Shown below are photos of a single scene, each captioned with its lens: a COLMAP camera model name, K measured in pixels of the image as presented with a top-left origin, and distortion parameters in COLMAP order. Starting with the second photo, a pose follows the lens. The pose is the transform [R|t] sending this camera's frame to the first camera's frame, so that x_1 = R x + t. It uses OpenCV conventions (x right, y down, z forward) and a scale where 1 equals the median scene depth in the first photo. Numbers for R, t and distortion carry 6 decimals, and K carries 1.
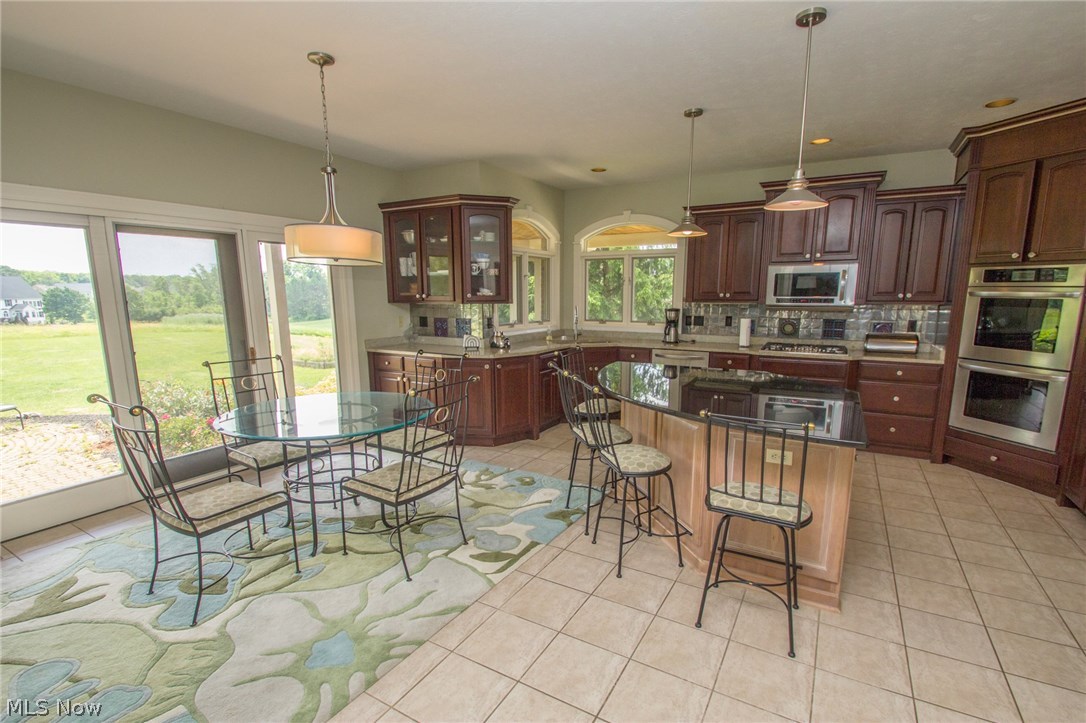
lens RADIAL K [[505.6, 0, 542.6], [0, 505.6, 364.5], [0, 0, 1]] dist [-0.015950, -0.001634]
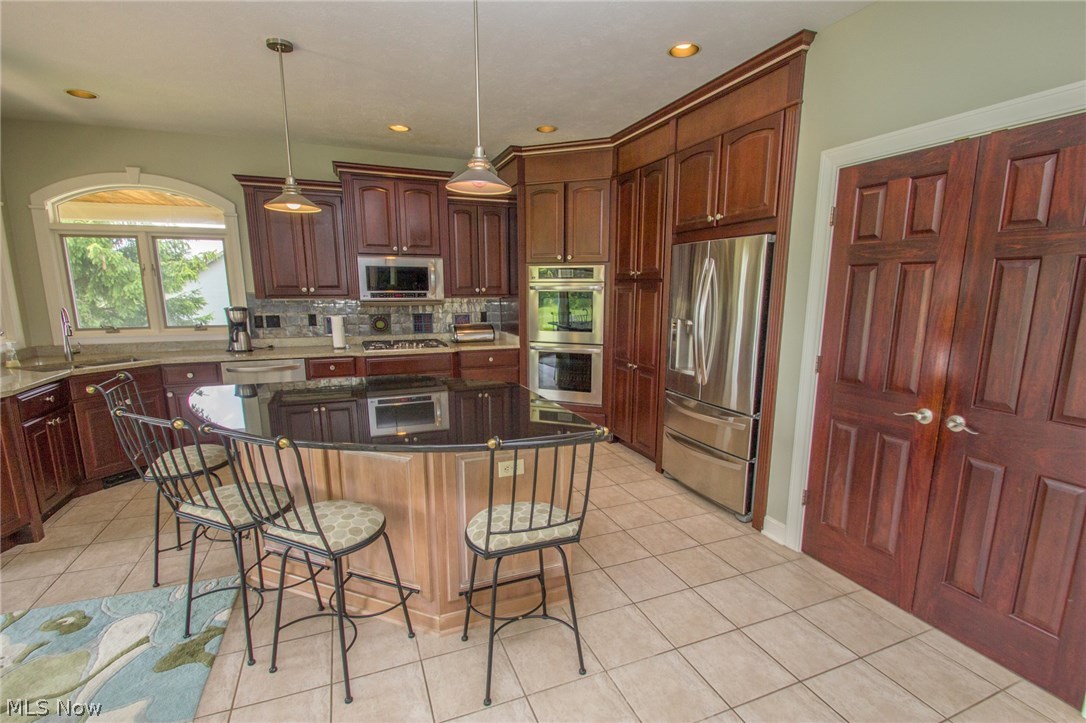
lens RADIAL K [[505.6, 0, 552.5], [0, 505.6, 374.5], [0, 0, 1]] dist [-0.015950, -0.001634]
pose [[0.599407, -0.130065, 0.789807, -0.089374], [0.108429, 0.990809, 0.080876, -0.023588], [-0.793067, 0.037160, 0.608000, 0.194103]]
